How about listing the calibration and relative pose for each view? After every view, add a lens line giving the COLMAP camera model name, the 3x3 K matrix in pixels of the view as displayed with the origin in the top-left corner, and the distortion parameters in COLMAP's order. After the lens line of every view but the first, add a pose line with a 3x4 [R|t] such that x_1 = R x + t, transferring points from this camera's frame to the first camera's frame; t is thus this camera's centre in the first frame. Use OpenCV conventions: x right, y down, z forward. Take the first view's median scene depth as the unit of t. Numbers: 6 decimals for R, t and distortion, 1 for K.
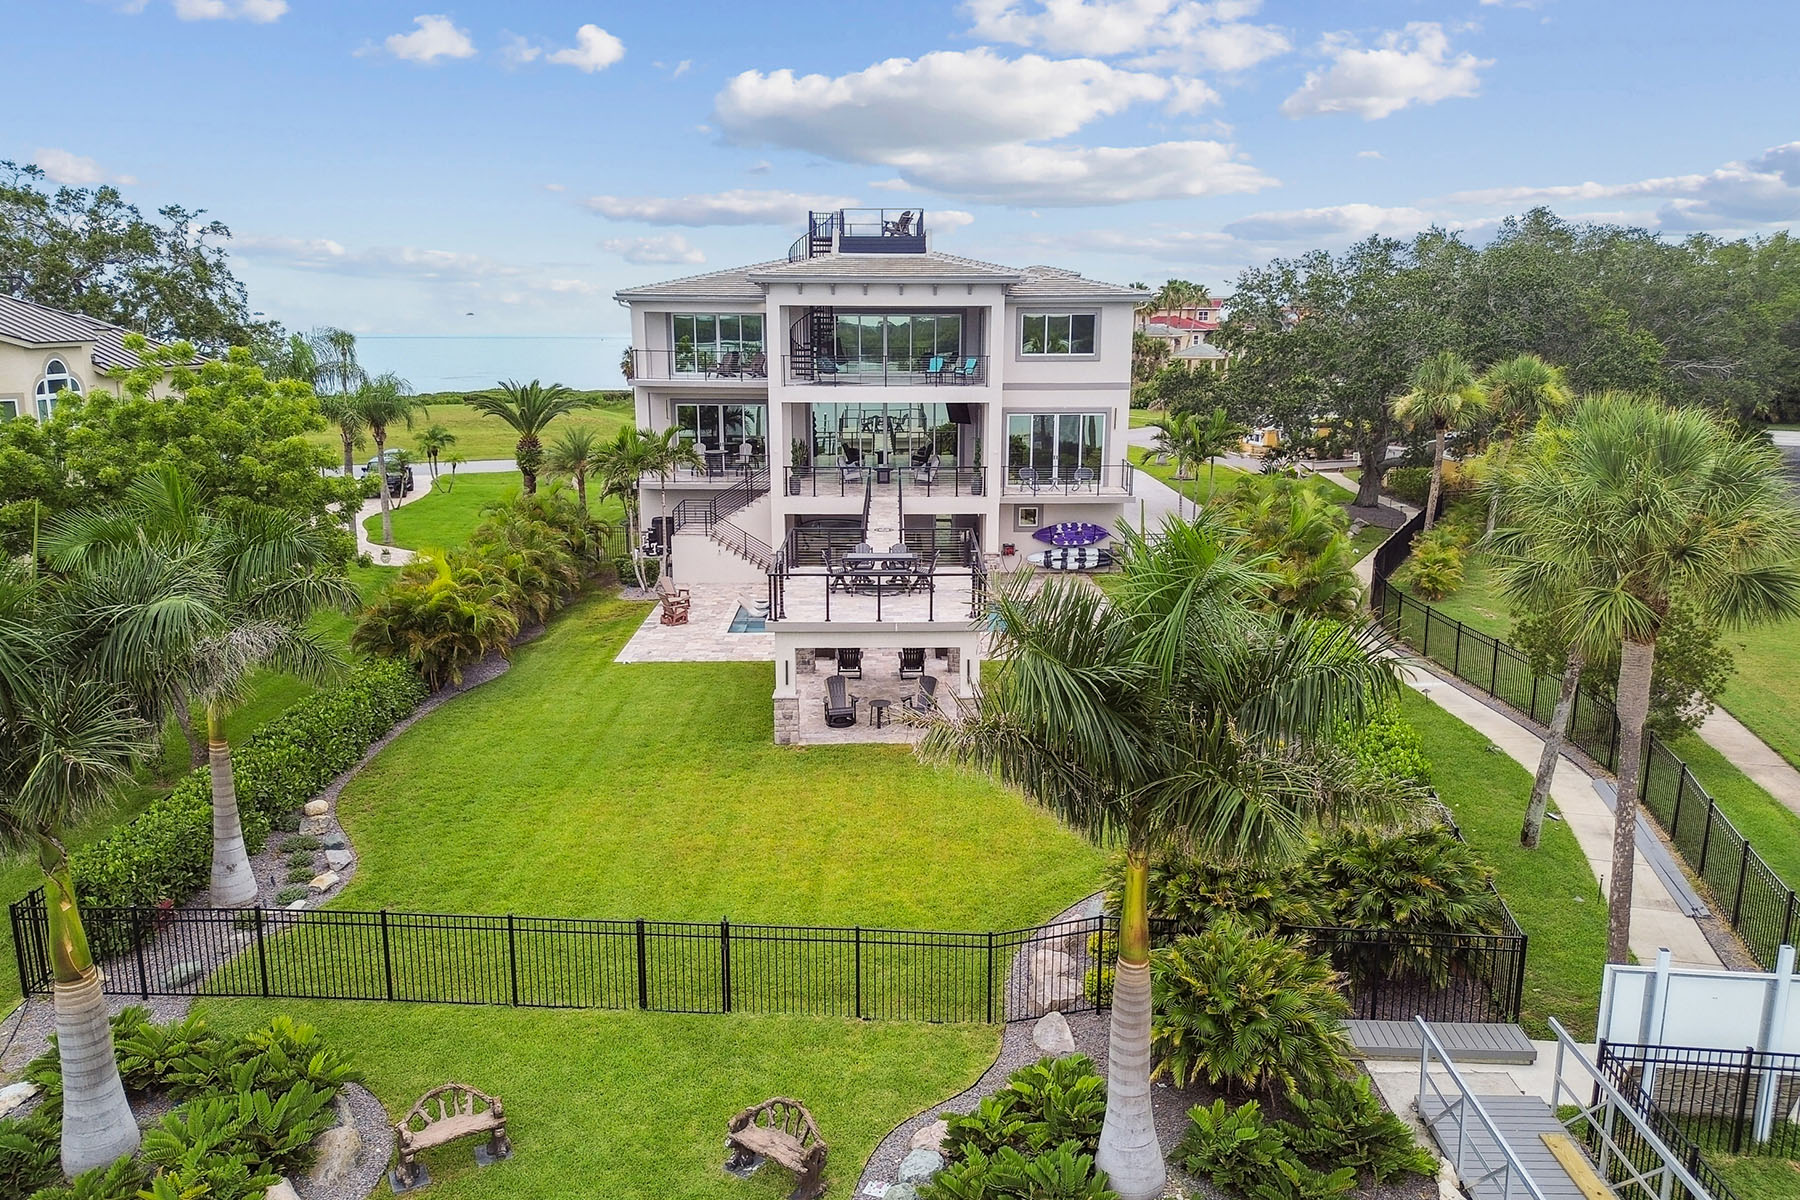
lens RADIAL K [[1236.1, 0, 900.0], [0, 1236.1, 600.0], [0, 0, 1]] dist [0.004971, 0.000643]
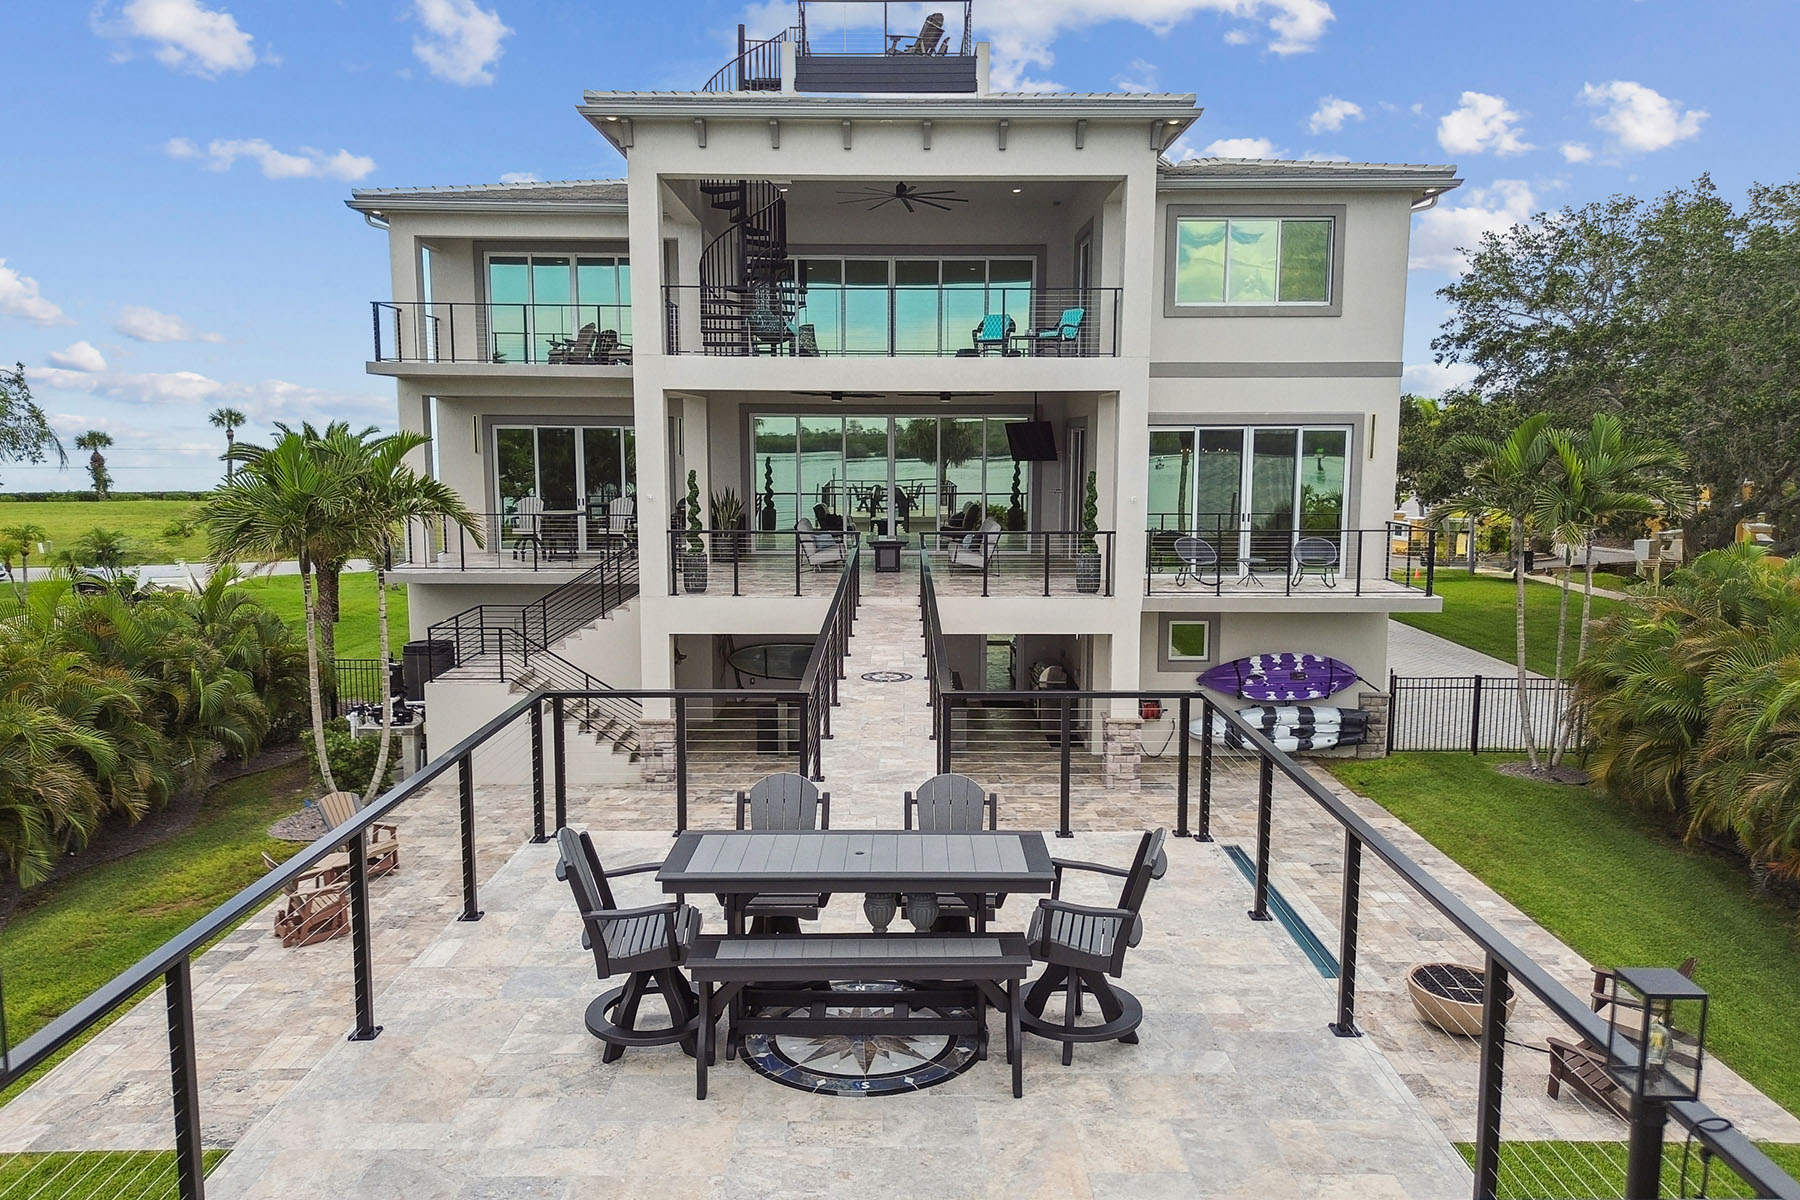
lens RADIAL K [[1236.1, 0, 900.0], [0, 1236.1, 600.0], [0, 0, 1]] dist [0.004971, 0.000643]
pose [[0.999986, 0.000747, -0.005217, -0.006104], [-0.001234, 0.995576, -0.093952, -0.038088], [0.005124, 0.093957, 0.995563, 0.522559]]
